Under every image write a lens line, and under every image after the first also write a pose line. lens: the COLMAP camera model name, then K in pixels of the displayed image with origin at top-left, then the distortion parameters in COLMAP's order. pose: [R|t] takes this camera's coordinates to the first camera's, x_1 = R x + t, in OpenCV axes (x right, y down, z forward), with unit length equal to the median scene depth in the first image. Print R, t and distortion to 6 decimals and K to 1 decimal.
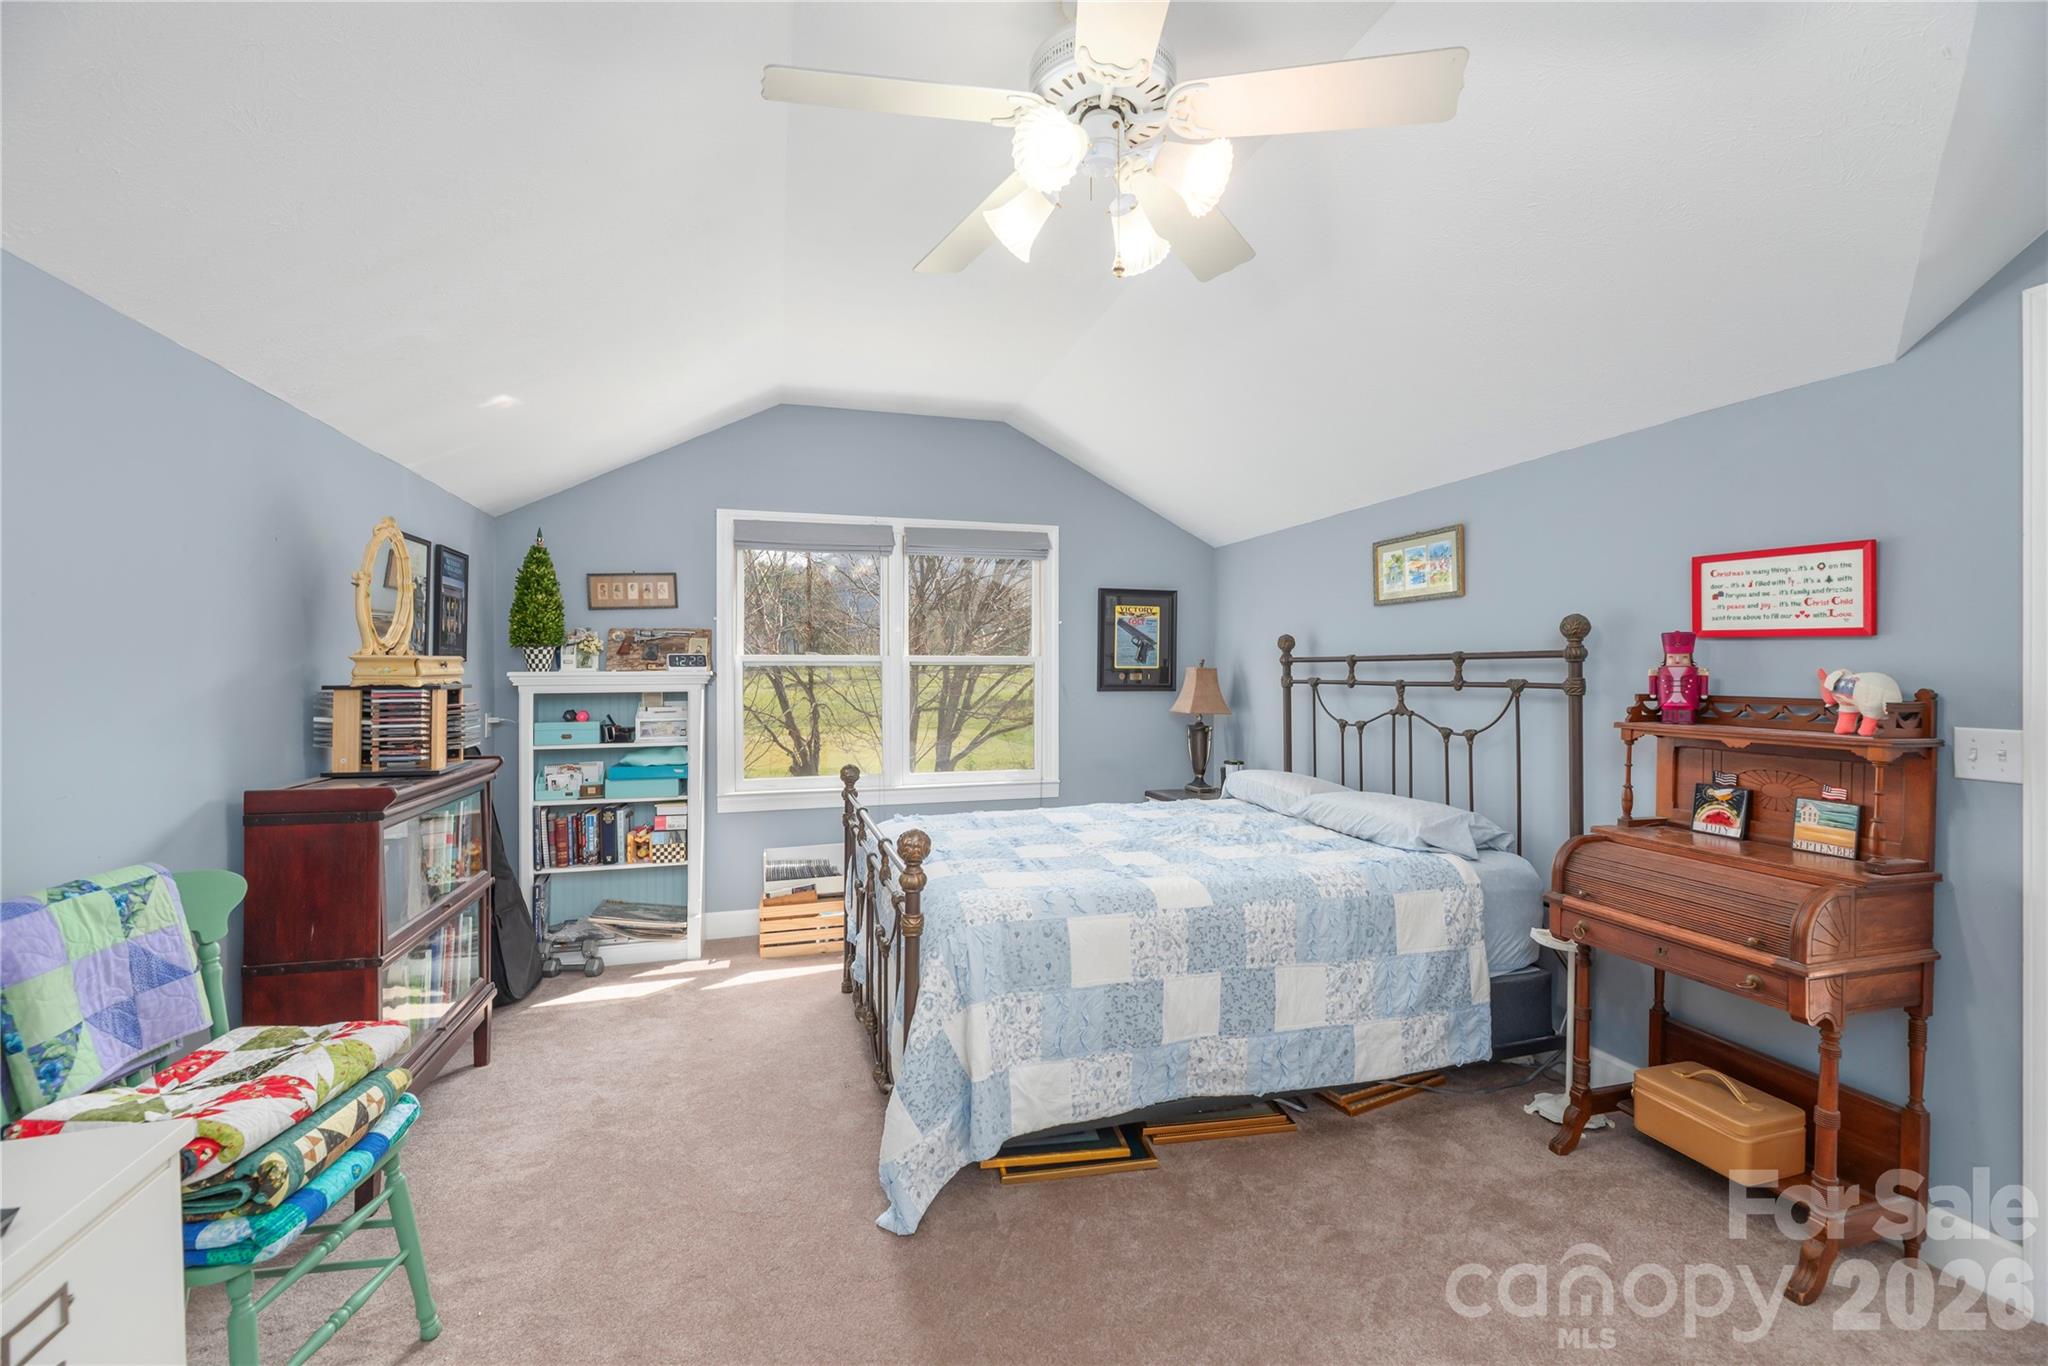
lens RADIAL K [[848.3, 0, 1016.7], [0, 848.3, 689.3], [0, 0, 1]] dist [-0.003746, -0.000205]
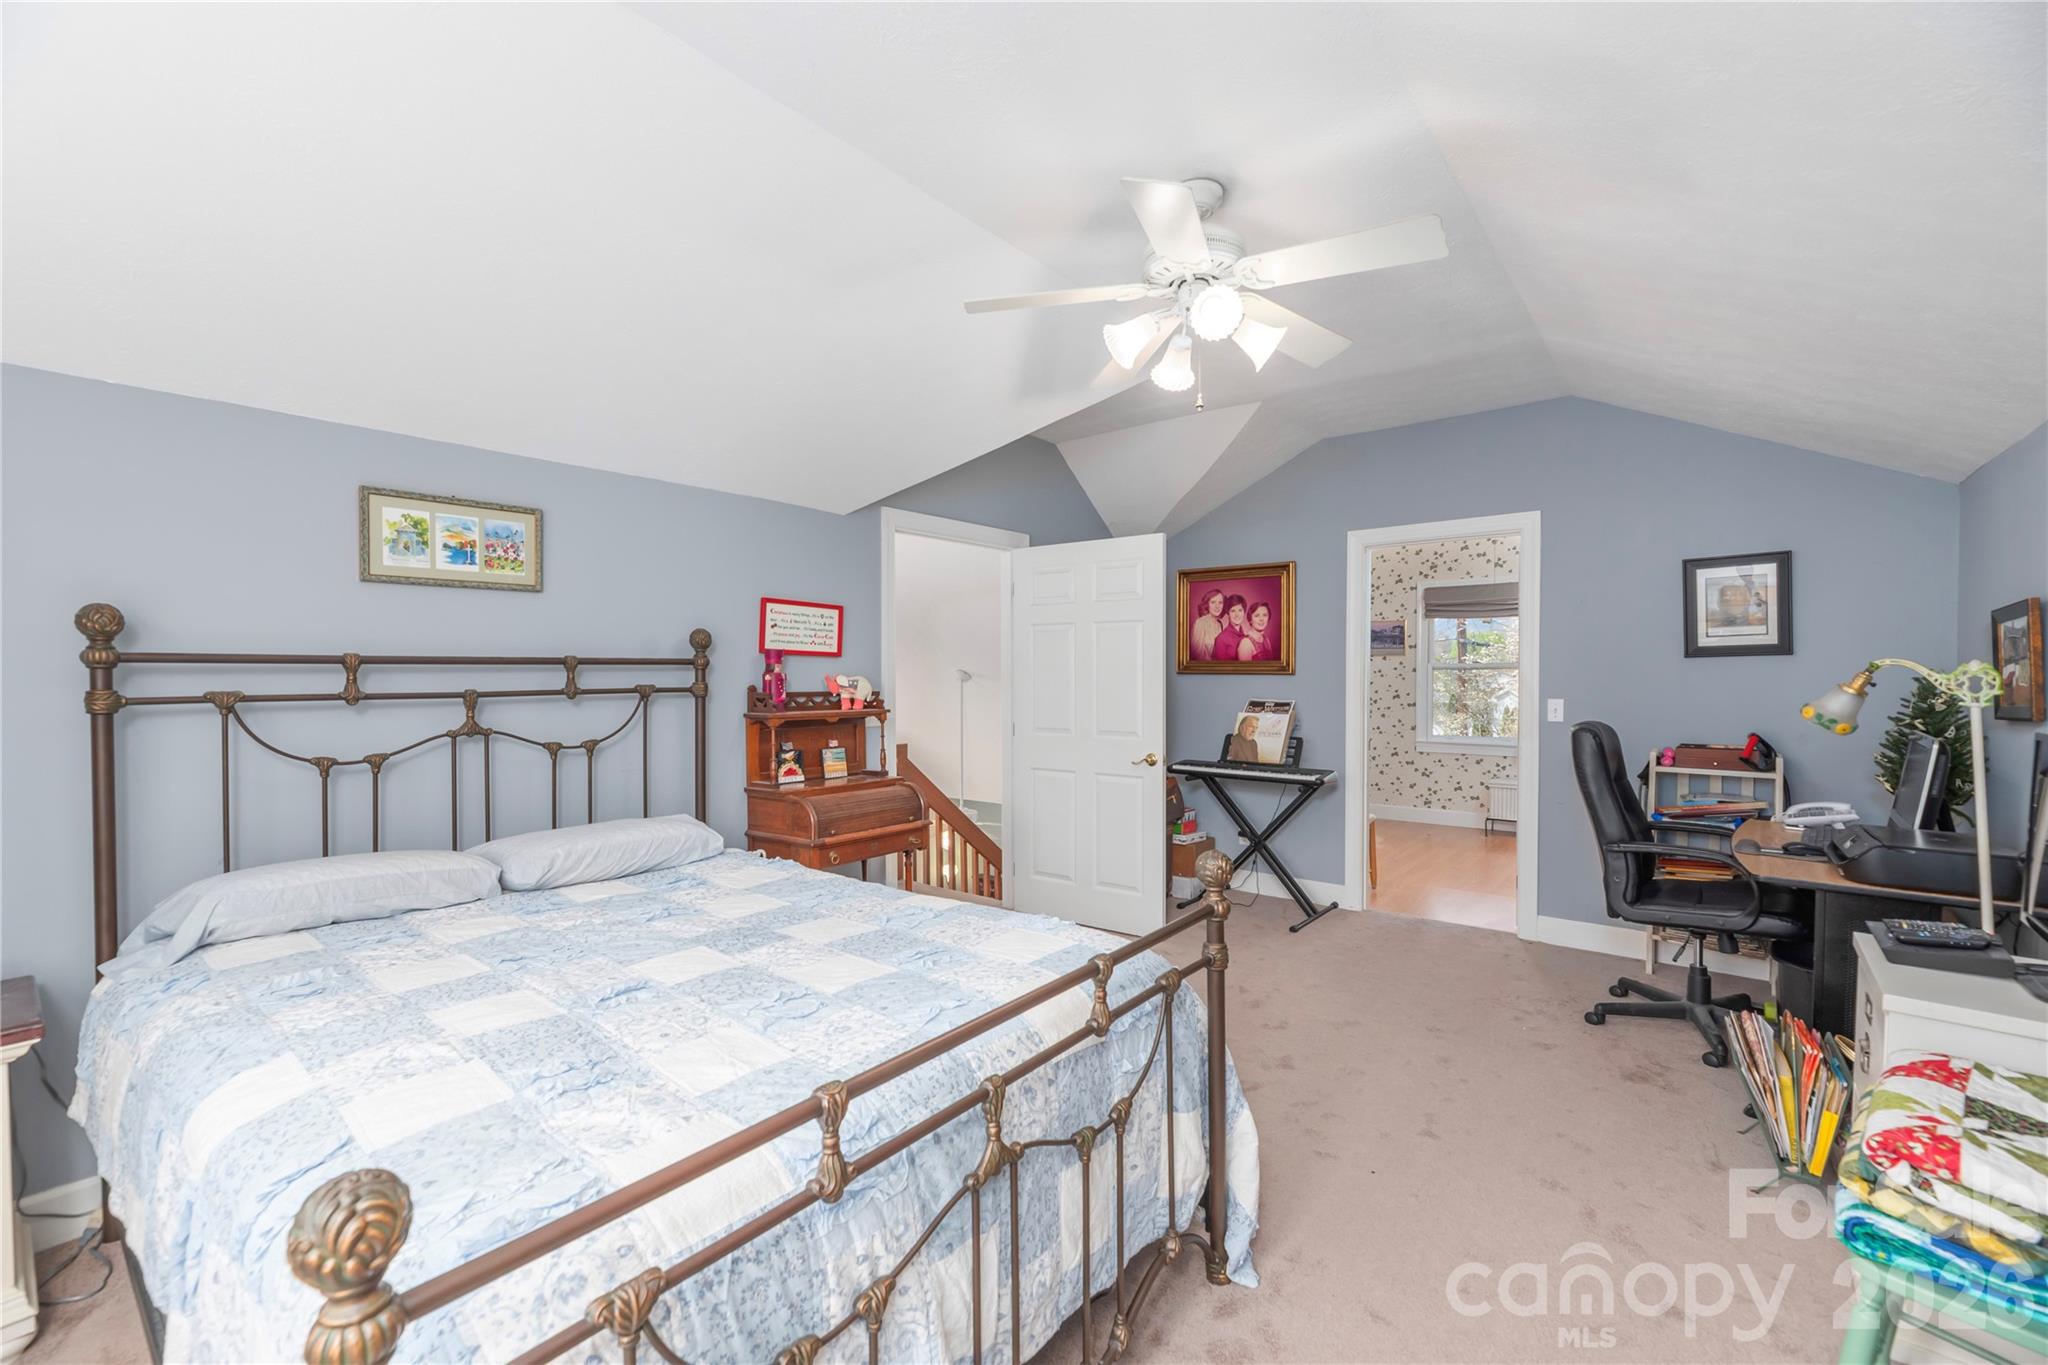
lens RADIAL K [[848.3, 0, 1016.7], [0, 848.3, 688.8], [0, 0, 1]] dist [-0.003746, -0.000205]
pose [[-0.572910, -0.019107, 0.819396, -0.511529], [0.016680, 0.999249, 0.034963, -0.034971], [-0.819449, 0.033698, -0.572161, 1.183530]]
